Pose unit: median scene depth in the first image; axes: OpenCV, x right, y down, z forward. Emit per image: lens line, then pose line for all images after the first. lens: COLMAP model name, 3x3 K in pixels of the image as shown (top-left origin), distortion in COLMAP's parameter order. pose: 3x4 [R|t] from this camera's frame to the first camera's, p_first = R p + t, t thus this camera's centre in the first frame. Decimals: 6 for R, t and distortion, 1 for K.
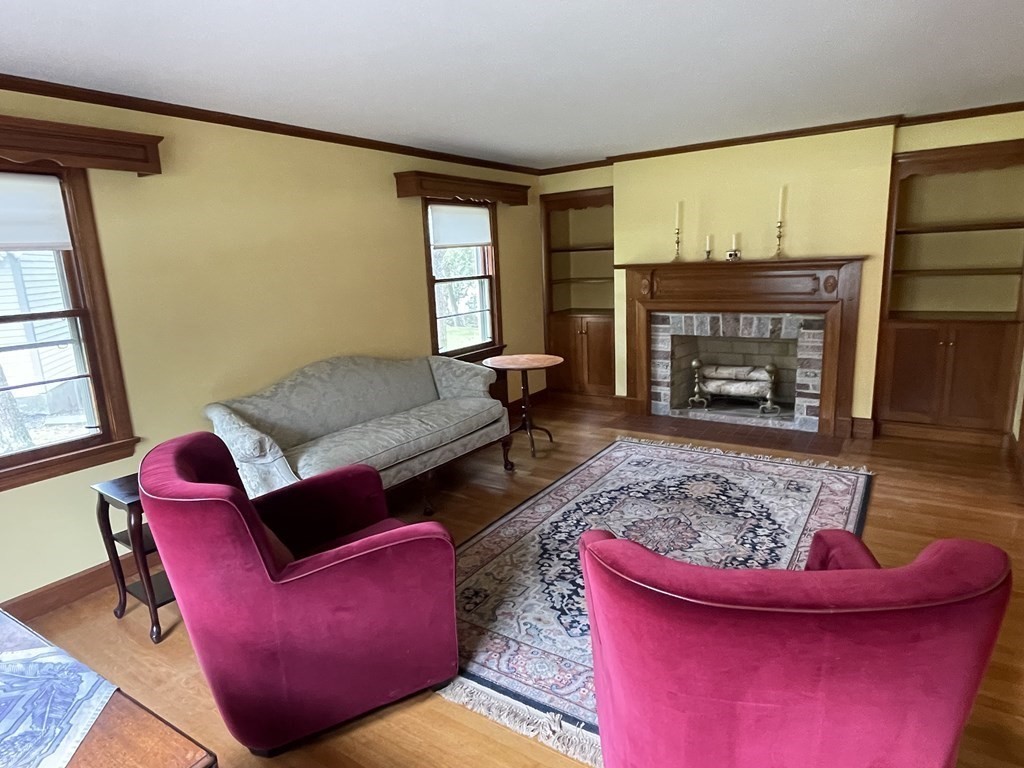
lens RADIAL K [[599.6, 0, 512.0], [0, 599.6, 384.0], [0, 0, 1]] dist [0.001075, 0.001050]
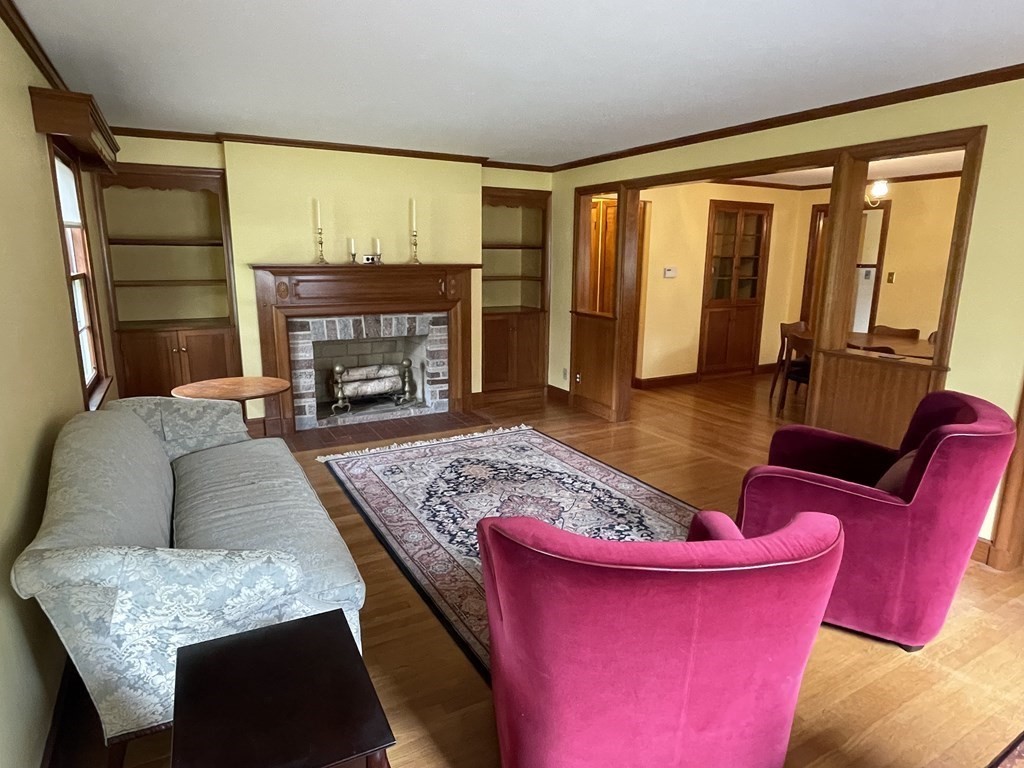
lens RADIAL K [[599.6, 0, 512.0], [0, 599.6, 384.0], [0, 0, 1]] dist [0.001075, 0.001050]
pose [[0.449231, -0.139398, 0.882473, -0.485817], [0.154605, 0.984980, 0.076887, -0.045906], [-0.879937, 0.101895, 0.464035, 0.340011]]
